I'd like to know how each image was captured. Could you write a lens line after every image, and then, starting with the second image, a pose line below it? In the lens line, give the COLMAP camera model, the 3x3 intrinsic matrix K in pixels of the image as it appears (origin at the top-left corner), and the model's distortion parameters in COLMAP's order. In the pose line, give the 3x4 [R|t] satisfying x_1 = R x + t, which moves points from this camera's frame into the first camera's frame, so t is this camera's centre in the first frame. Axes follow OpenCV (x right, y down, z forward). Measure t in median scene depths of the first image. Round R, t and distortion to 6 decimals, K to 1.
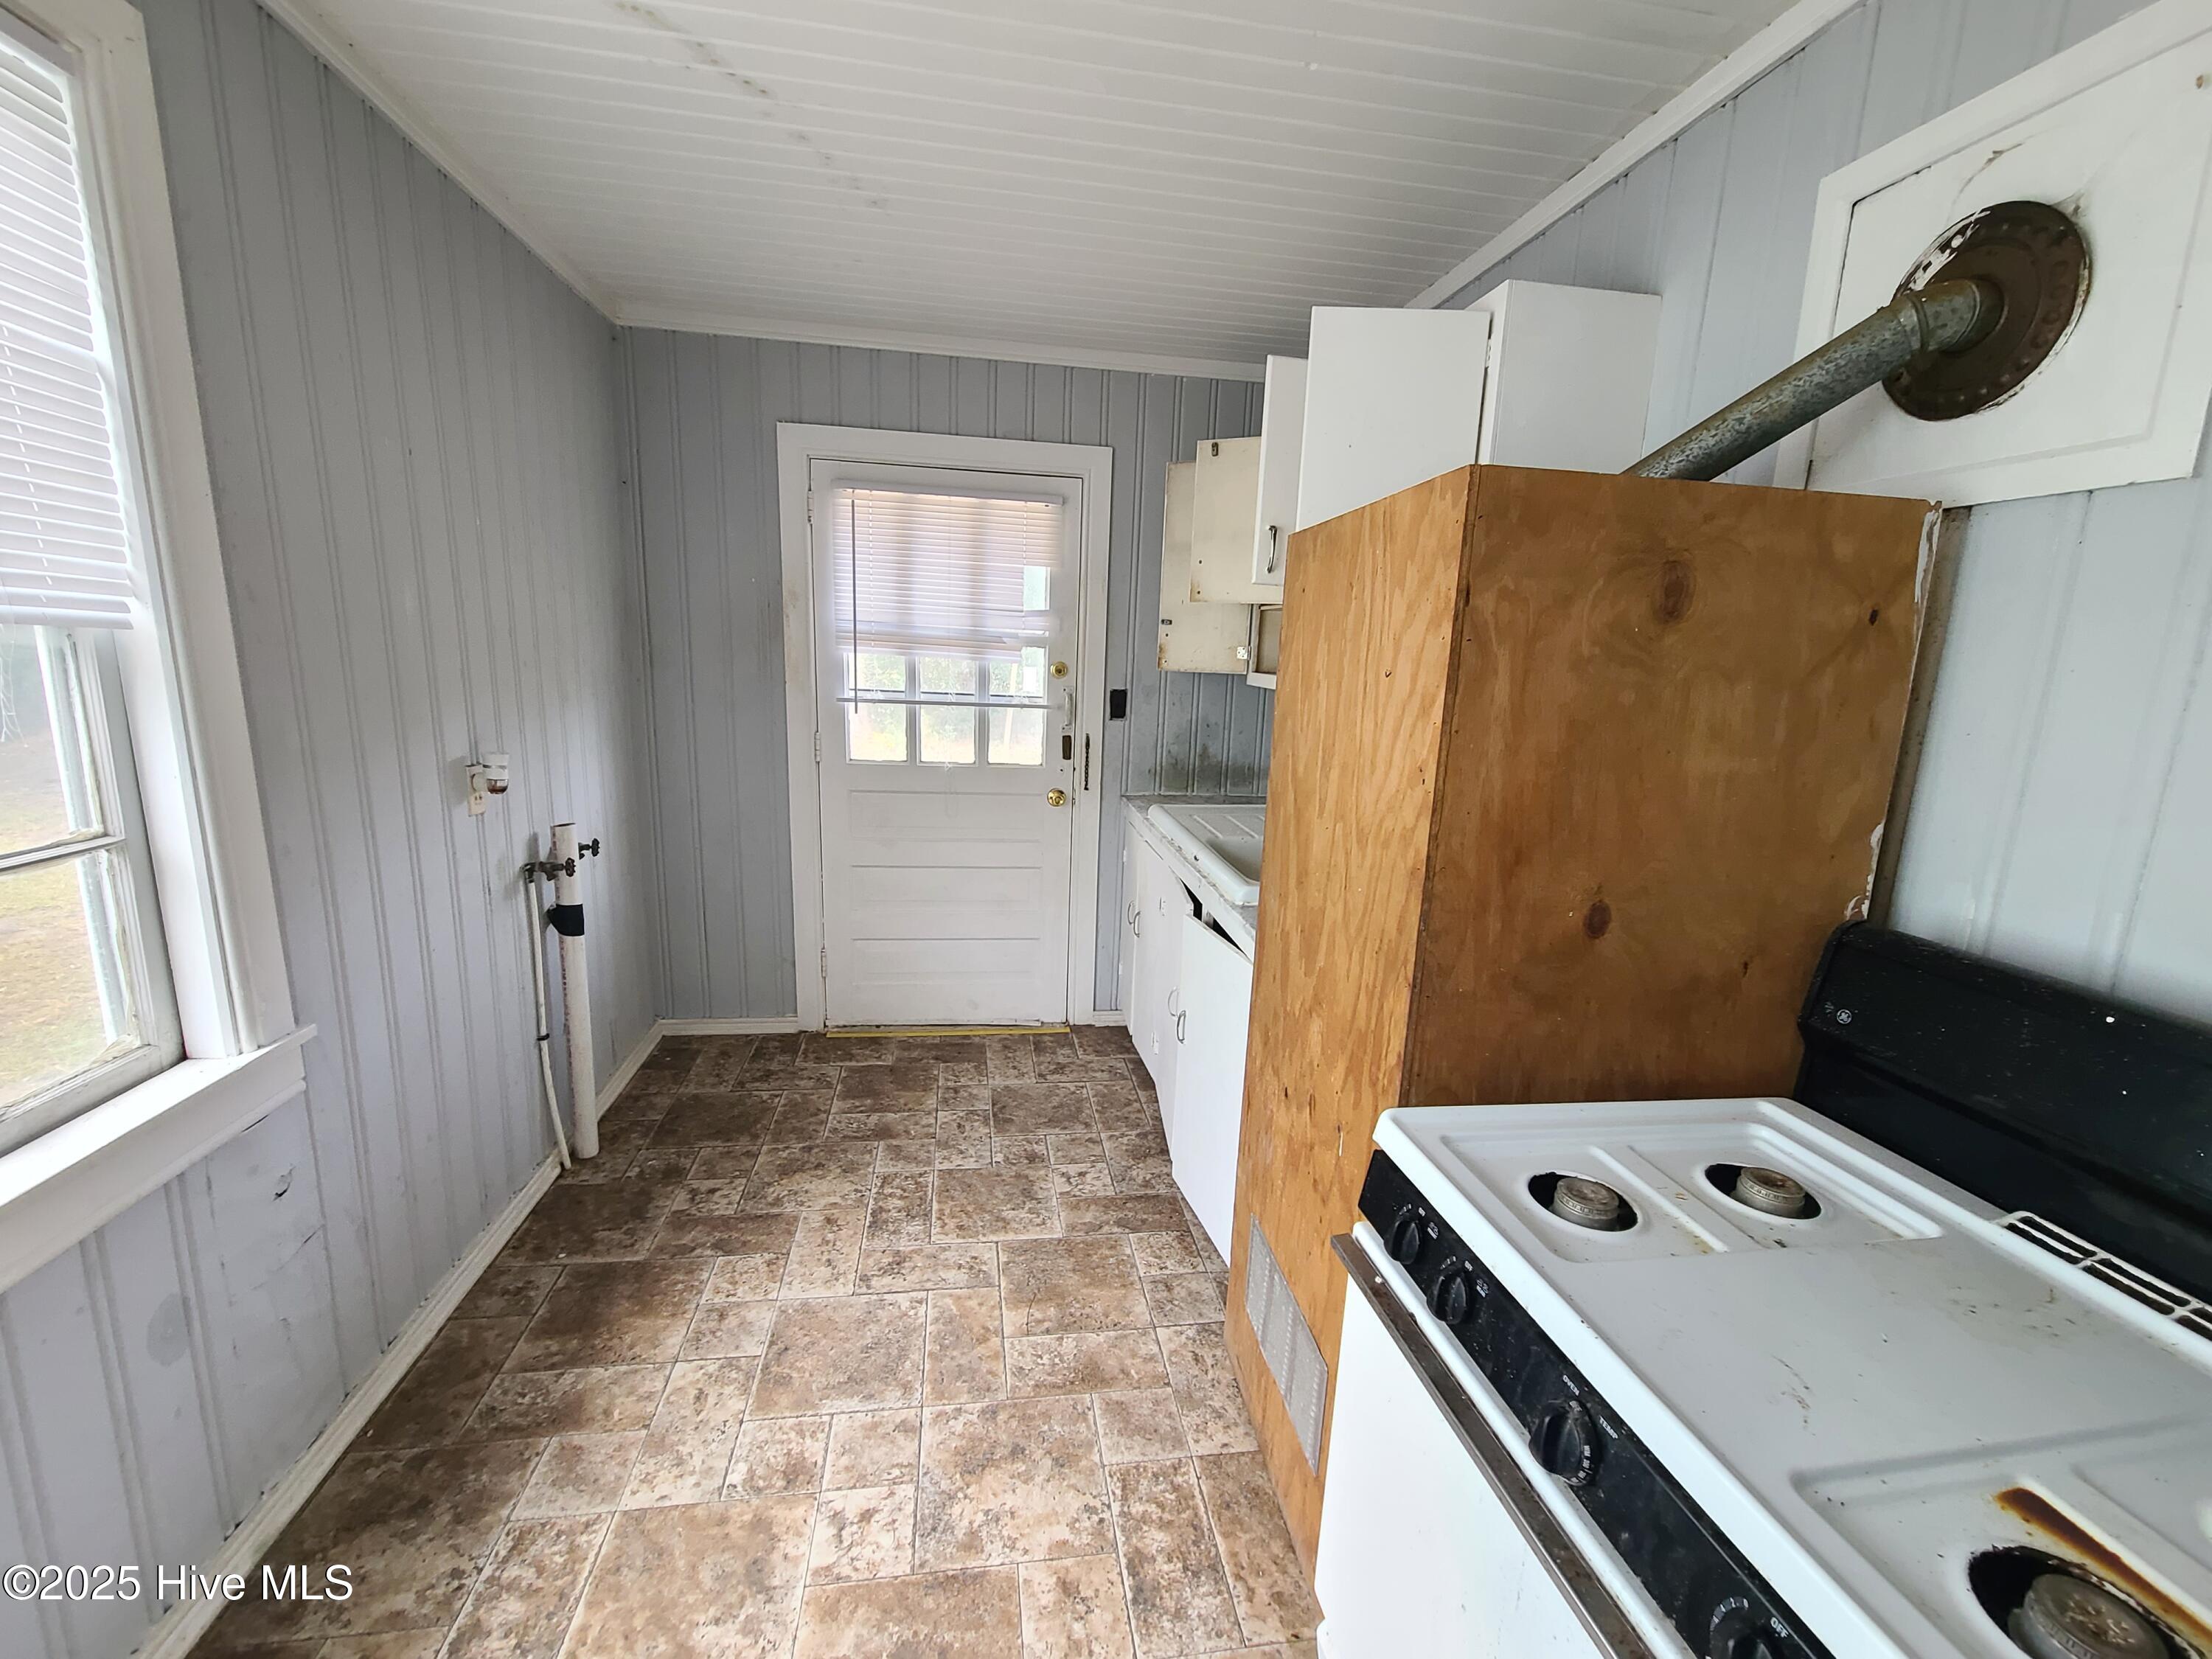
lens RADIAL K [[907.7, 0, 1109.2], [0, 907.7, 834.4], [0, 0, 1]] dist [0.000043, 0.000187]
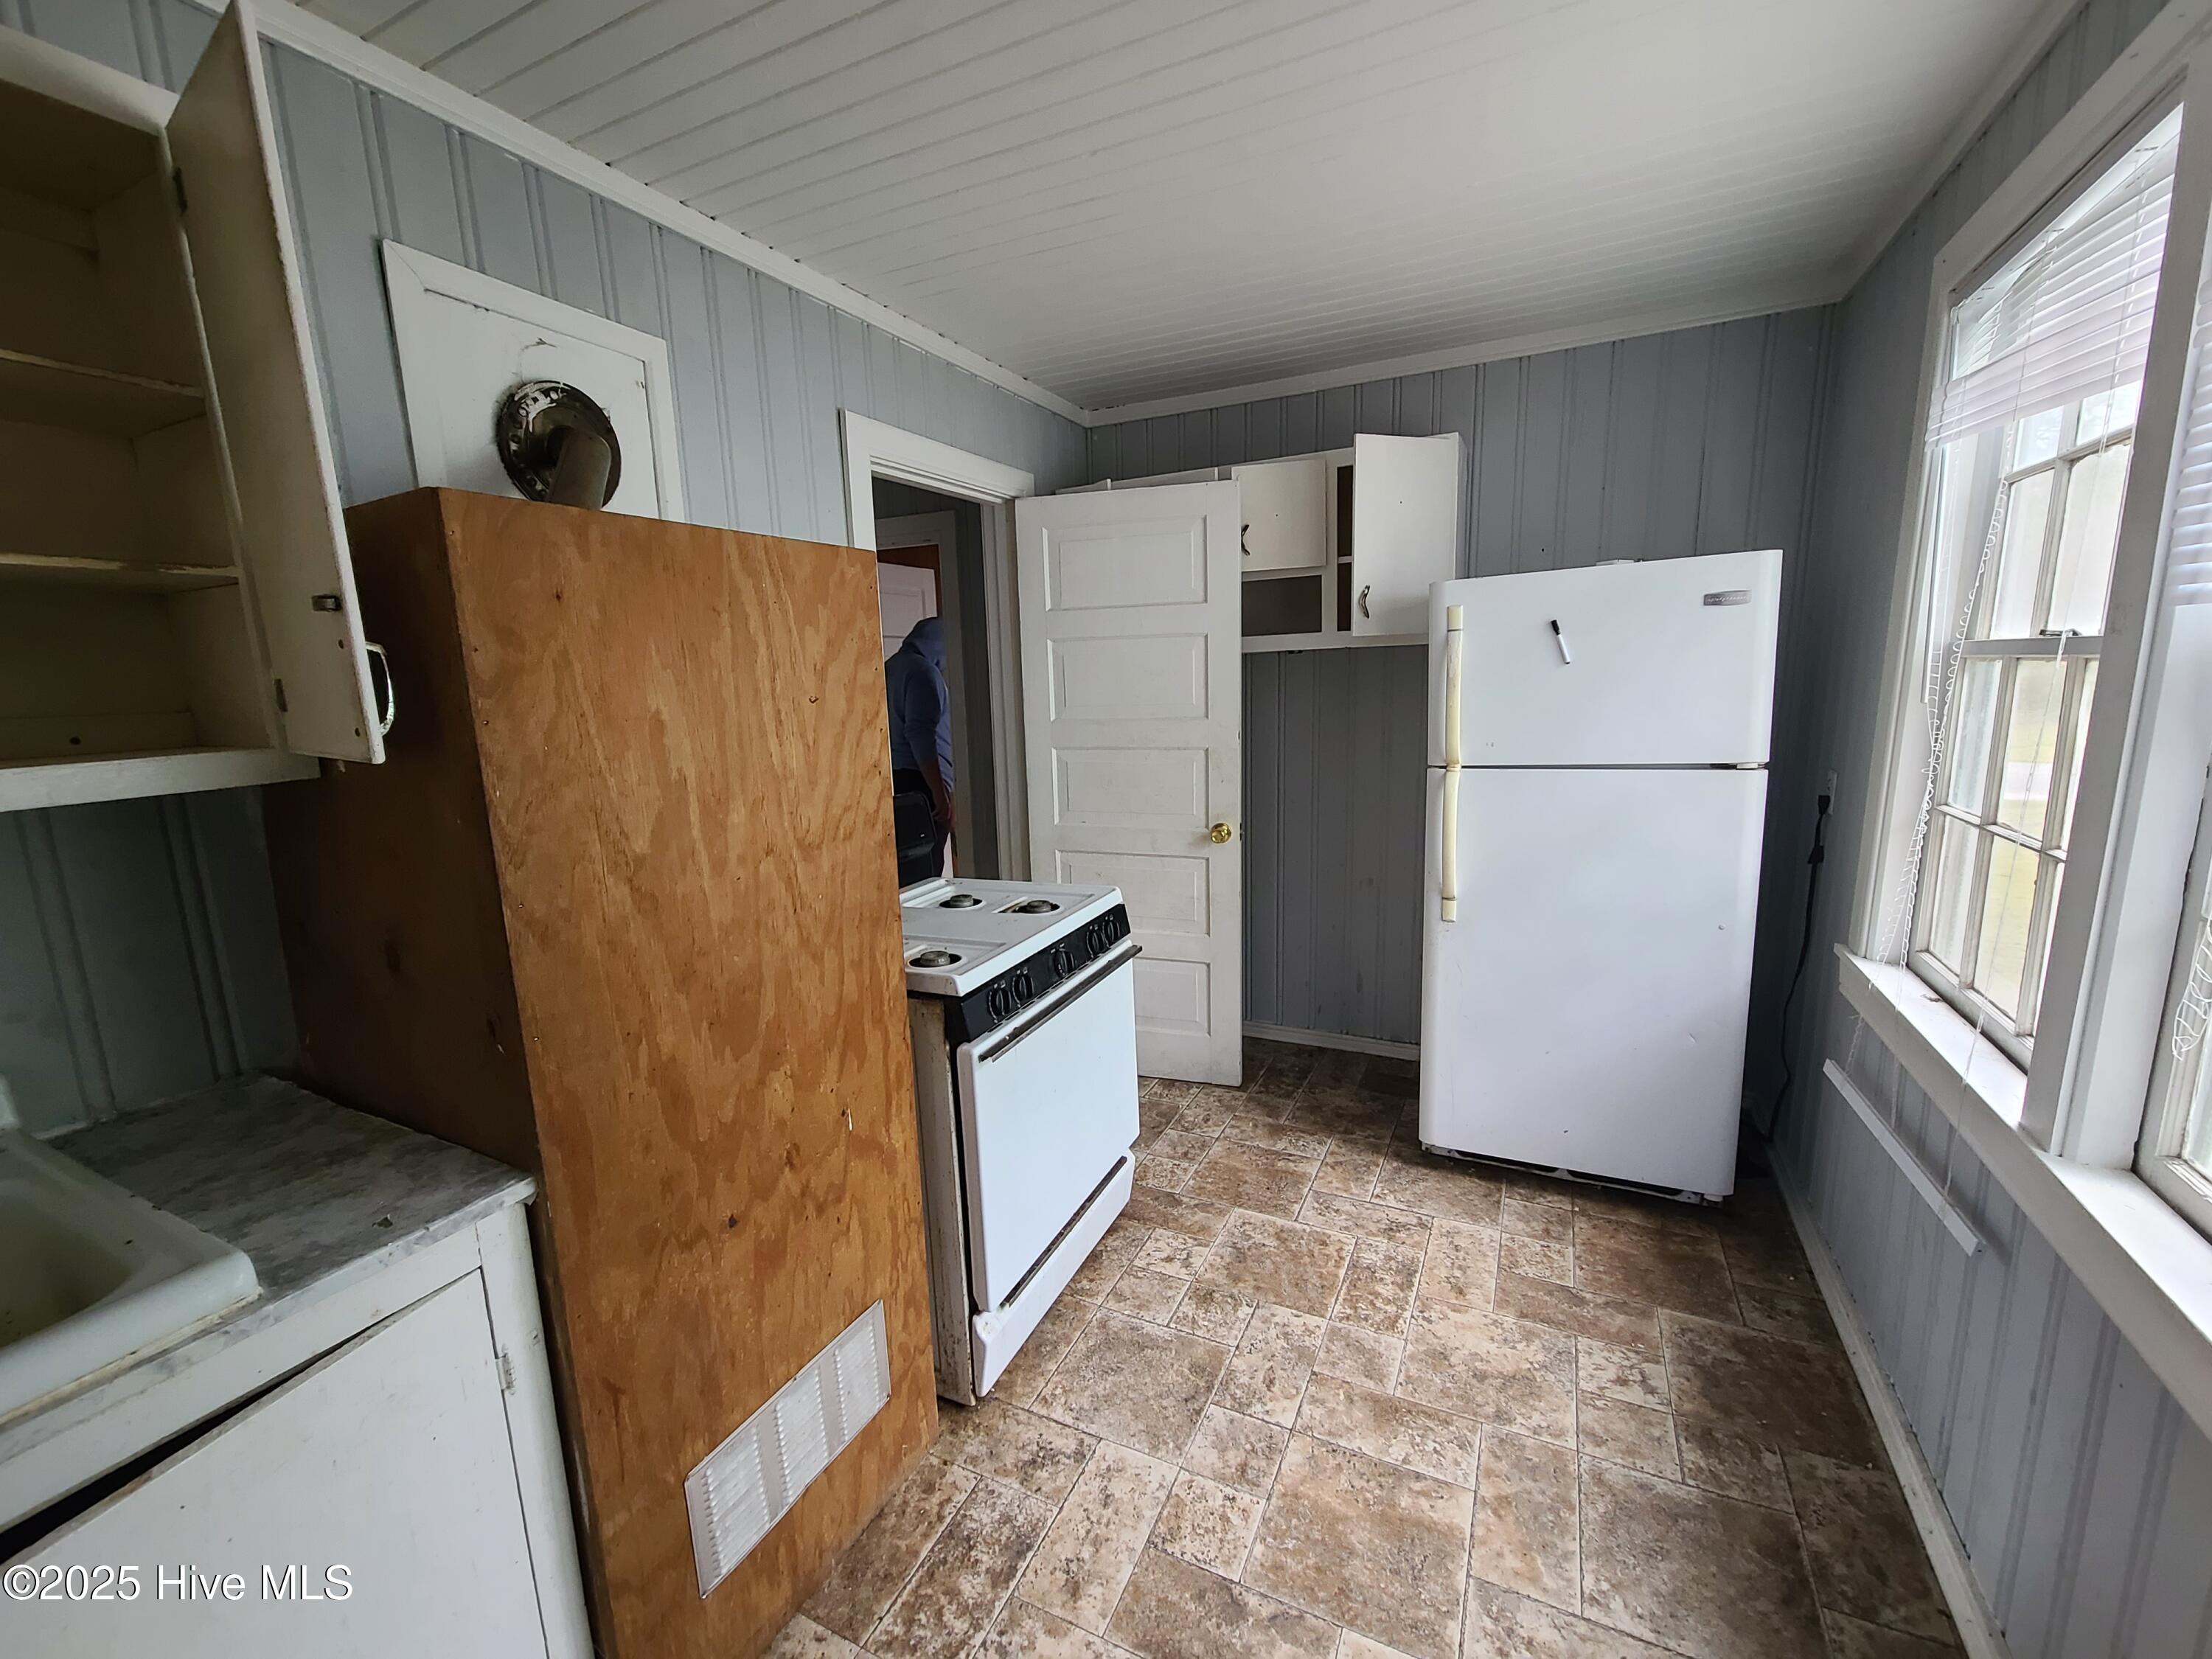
lens RADIAL K [[907.7, 0, 1104.6], [0, 907.7, 833.2], [0, 0, 1]] dist [0.000043, 0.000187]
pose [[-0.820042, -0.111894, 0.561259, -0.561182], [0.106295, 0.933858, 0.341481, -0.319343], [-0.562346, 0.339688, -0.753909, 1.478858]]
